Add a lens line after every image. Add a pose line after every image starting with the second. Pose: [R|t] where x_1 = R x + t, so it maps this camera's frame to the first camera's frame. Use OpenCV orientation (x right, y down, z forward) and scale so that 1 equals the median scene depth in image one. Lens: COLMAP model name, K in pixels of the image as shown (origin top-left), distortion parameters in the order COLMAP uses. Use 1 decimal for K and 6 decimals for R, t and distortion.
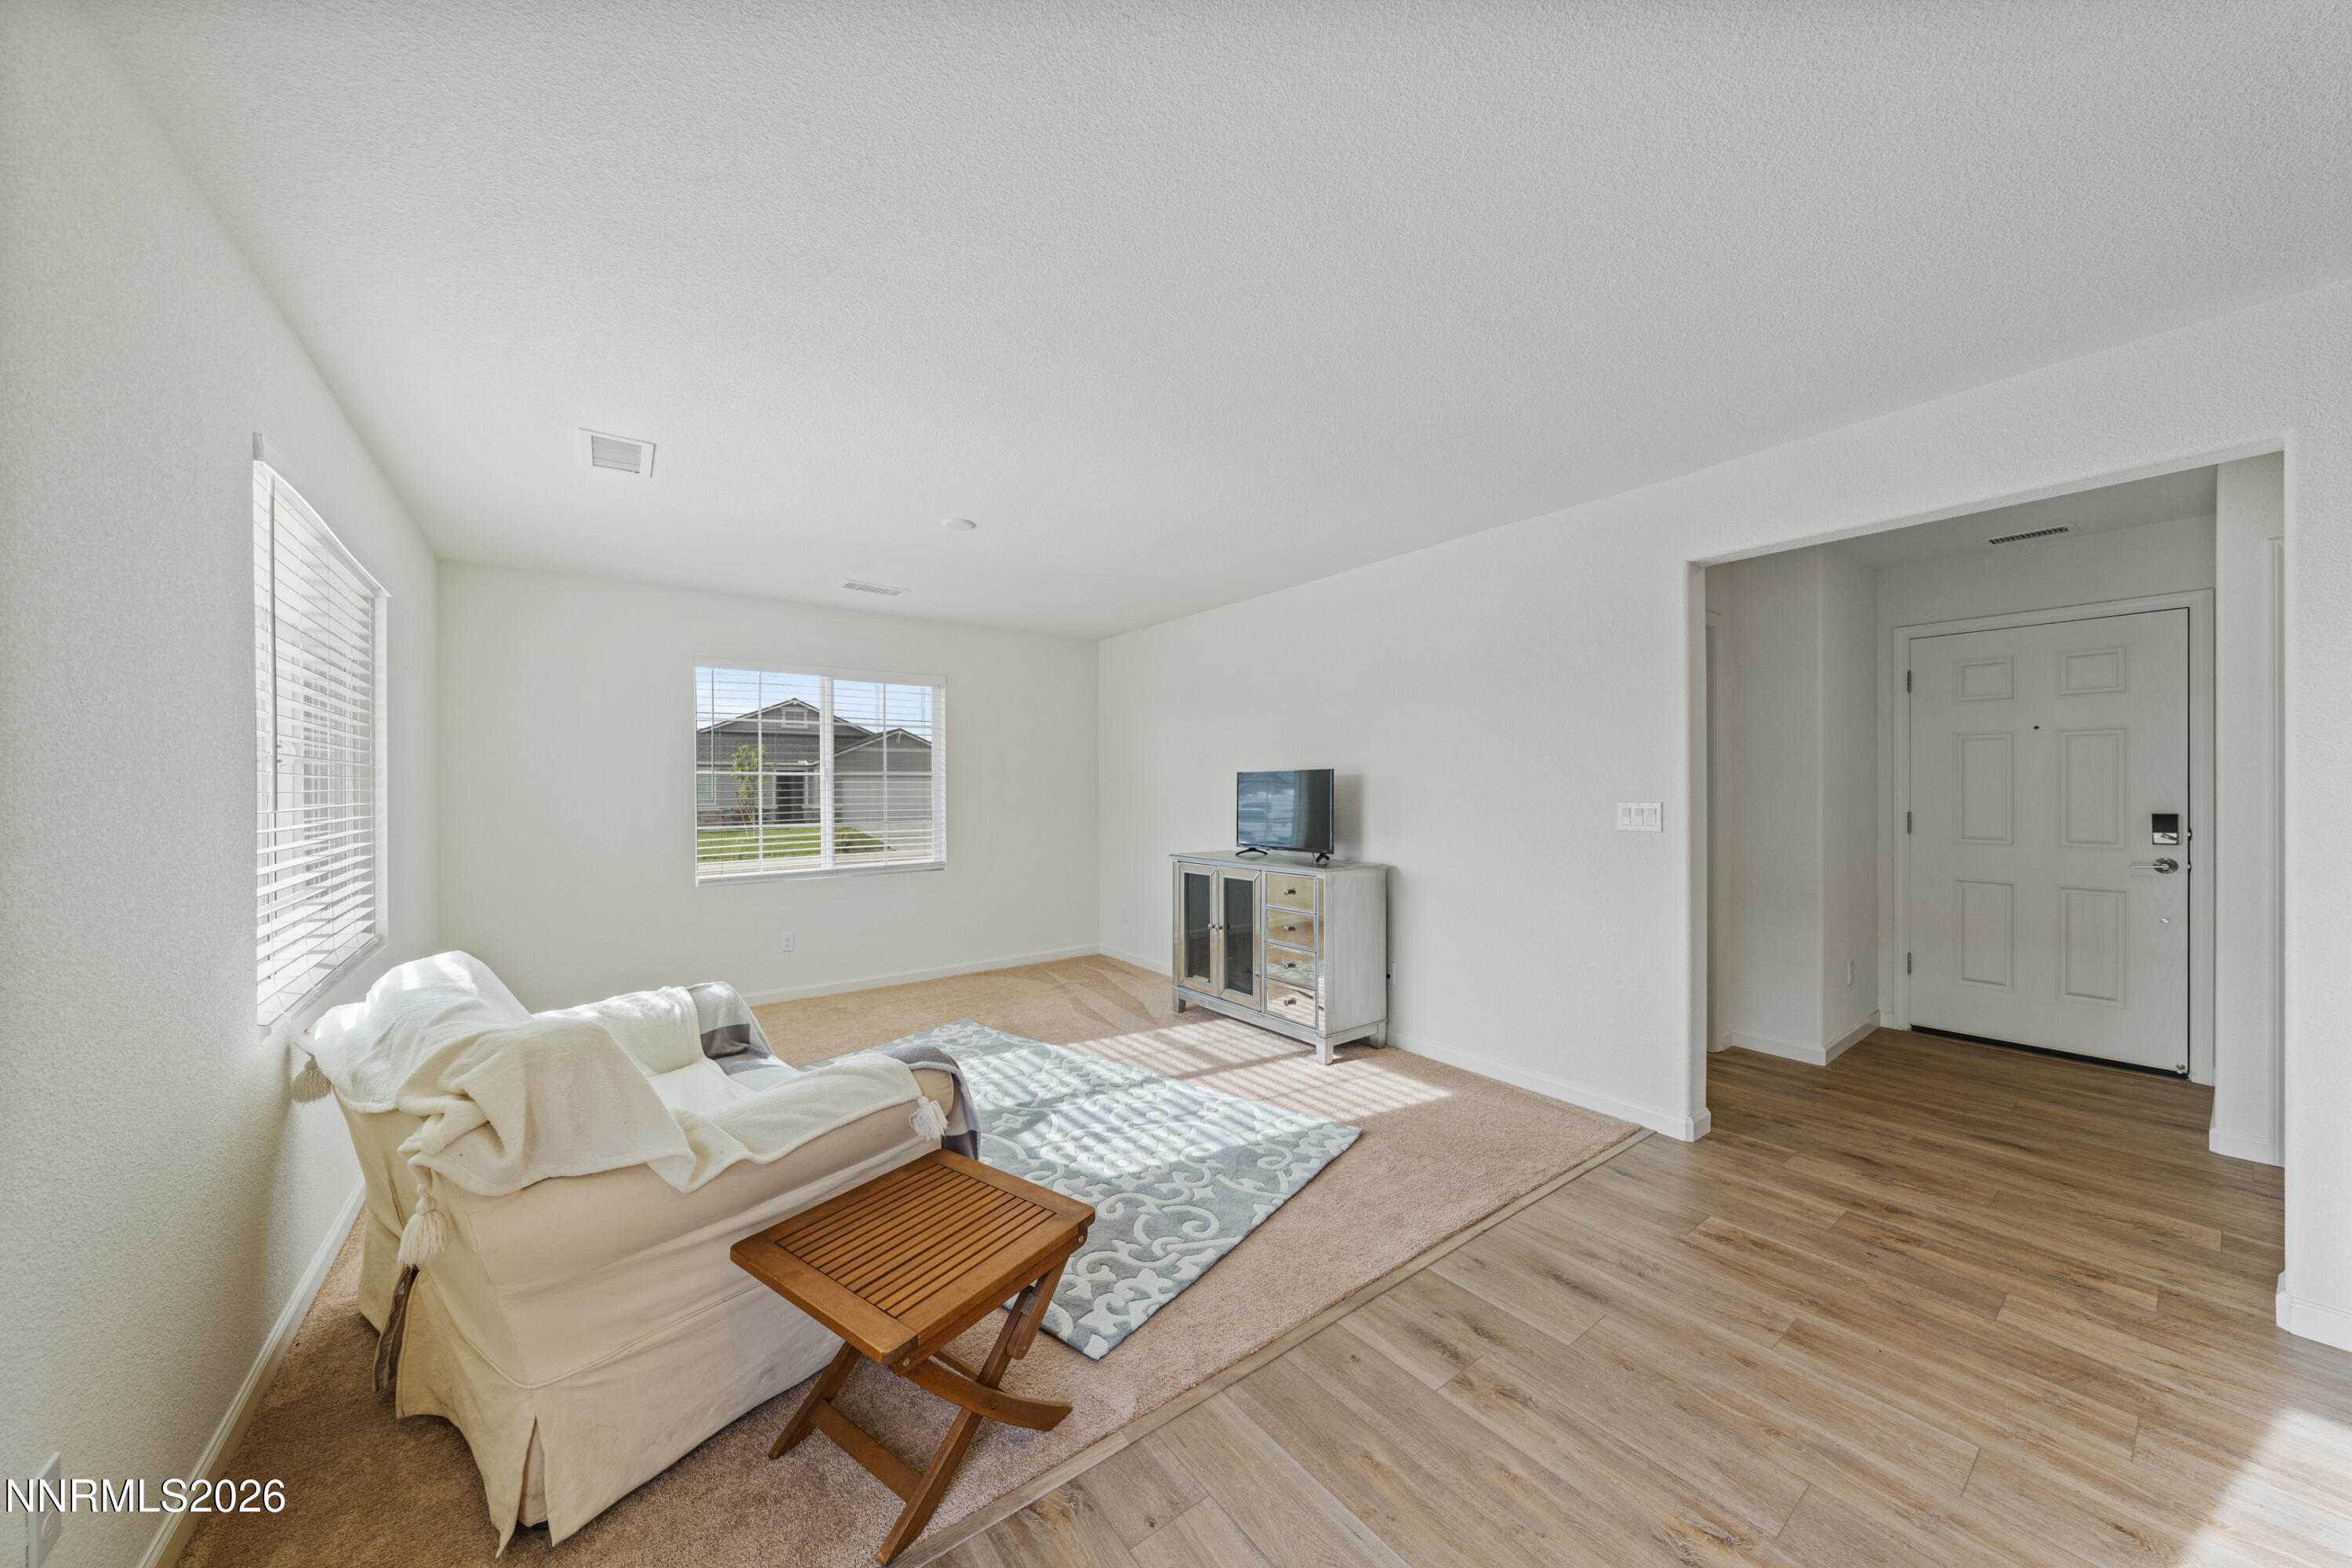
lens RADIAL K [[800.6, 0, 1176.0], [0, 800.6, 784.0], [0, 0, 1]] dist [-0.001575, -0.000088]
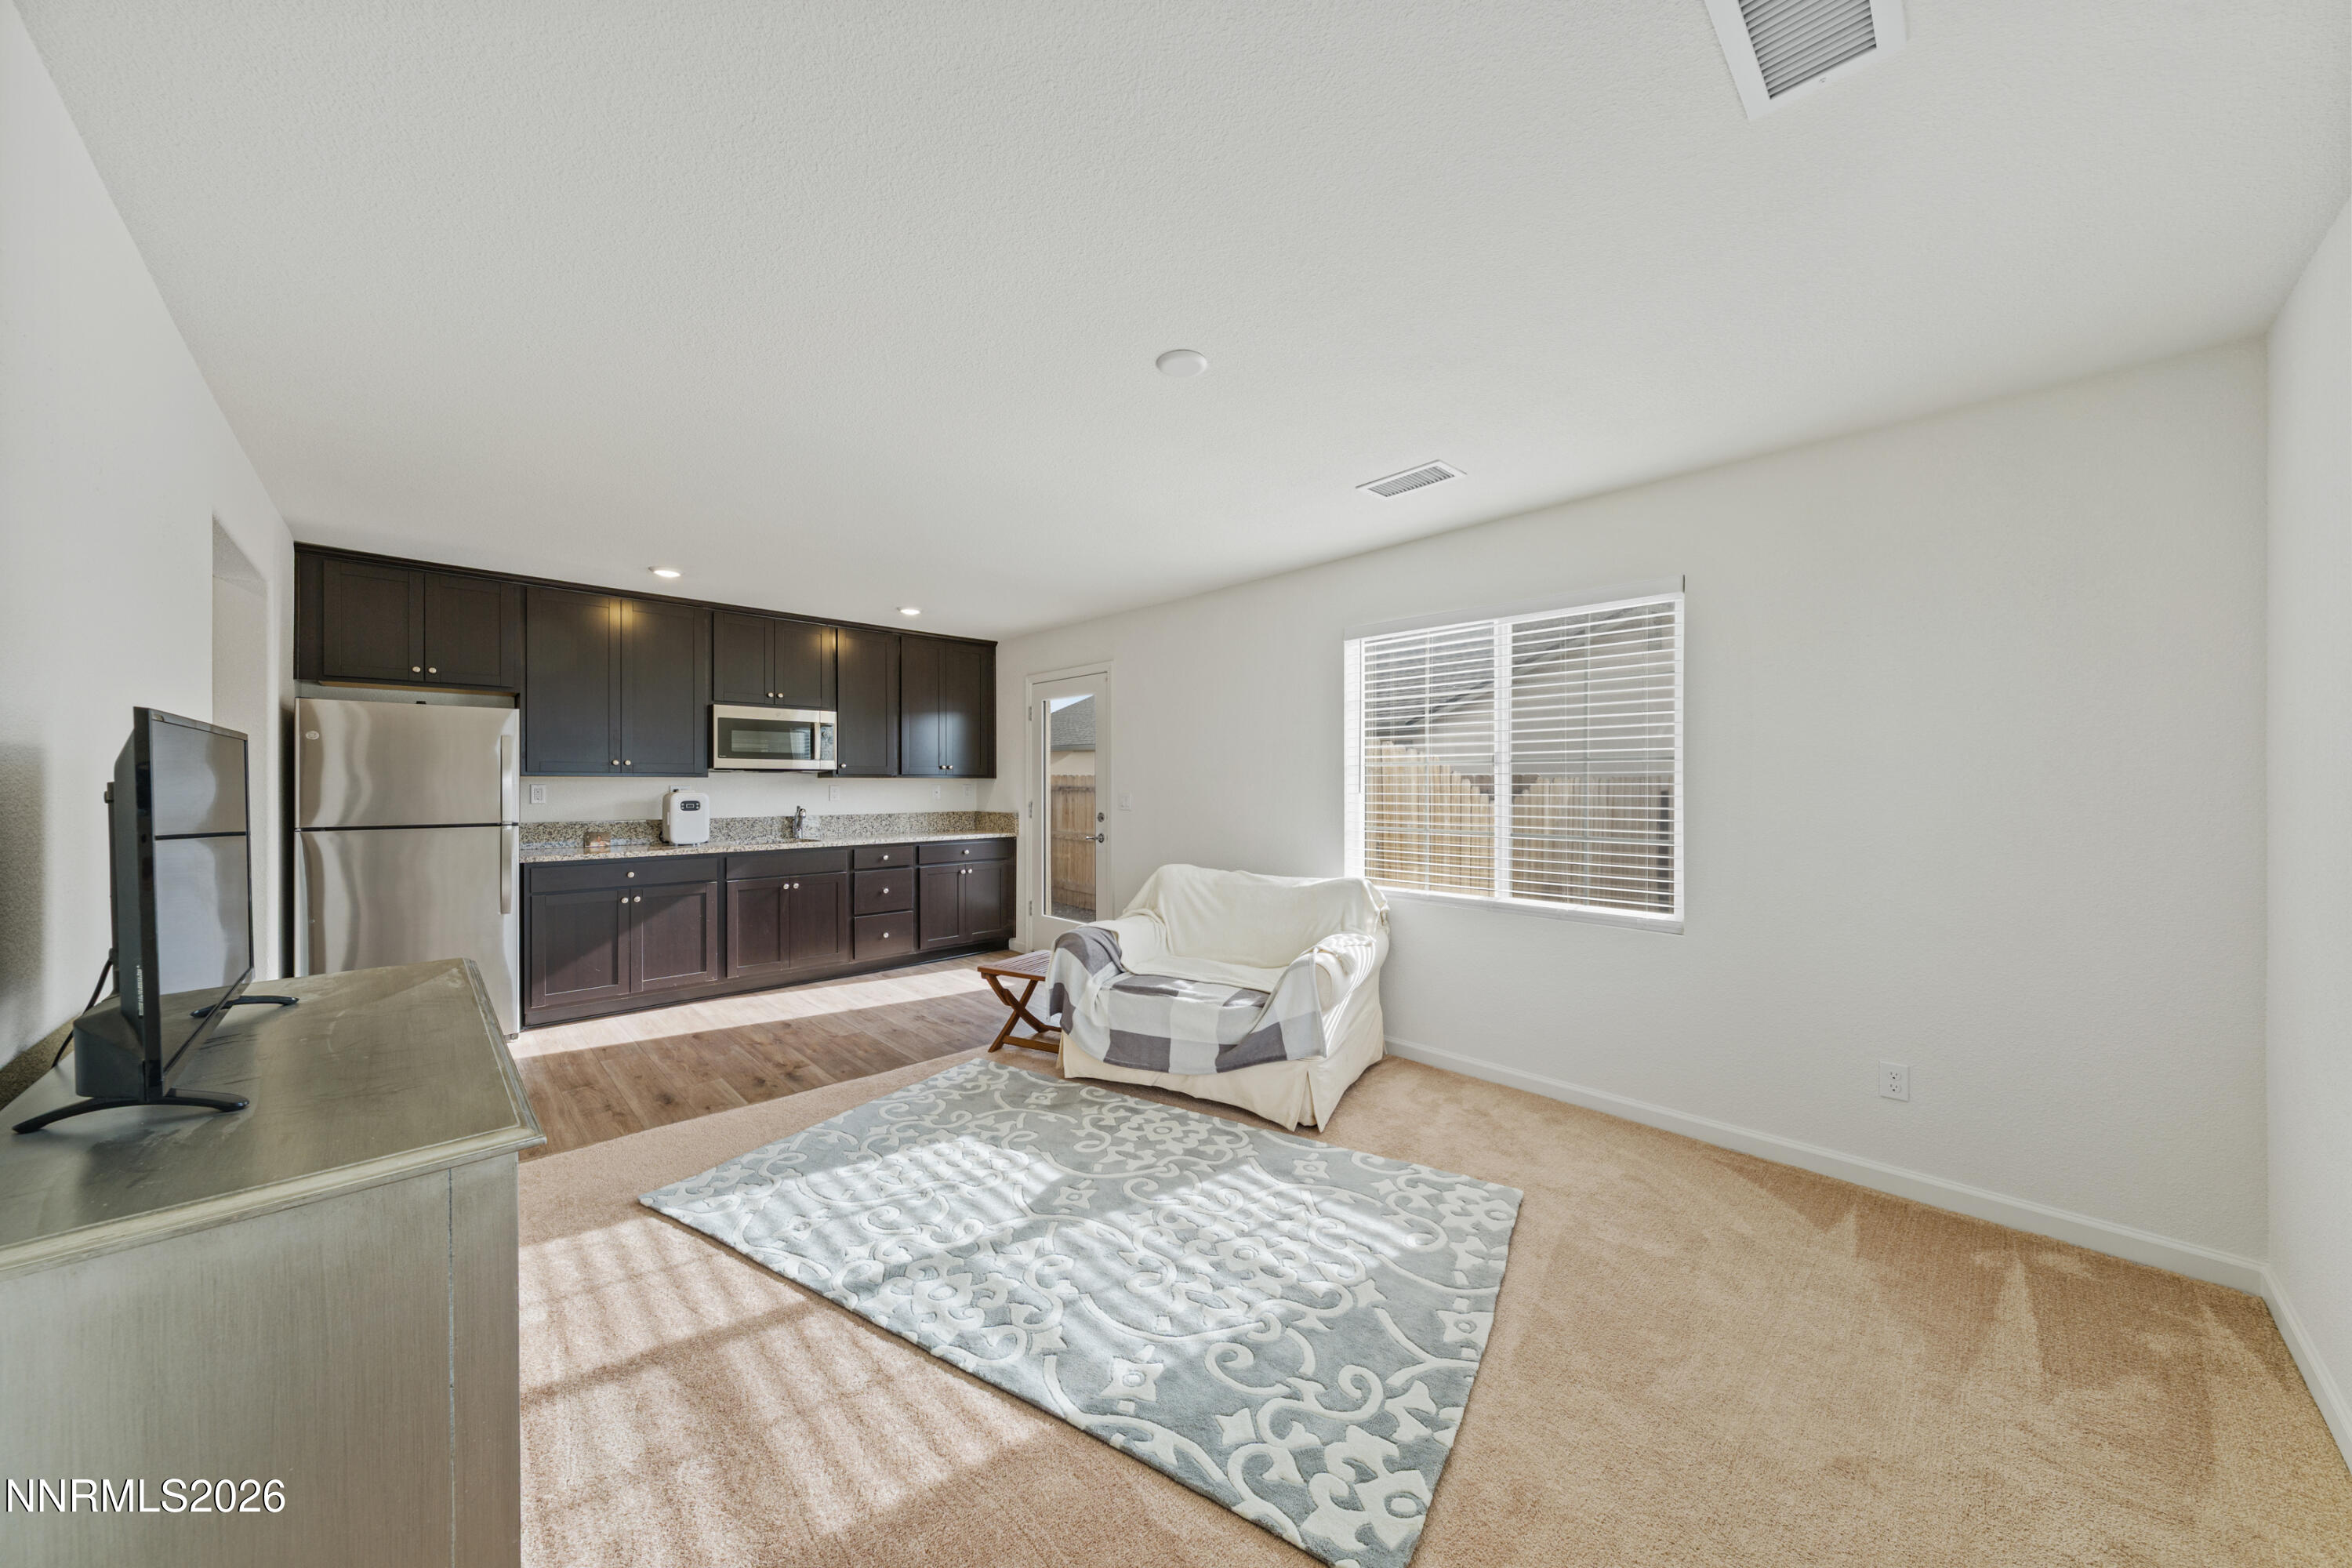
lens RADIAL K [[800.6, 0, 1176.0], [0, 800.6, 784.0], [0, 0, 1]] dist [-0.001575, -0.000088]
pose [[-0.991915, 0.012742, -0.126263, -0.233290], [0.012018, 0.999907, 0.006499, 0.002730], [0.126334, 0.004929, -0.991976, 2.021203]]
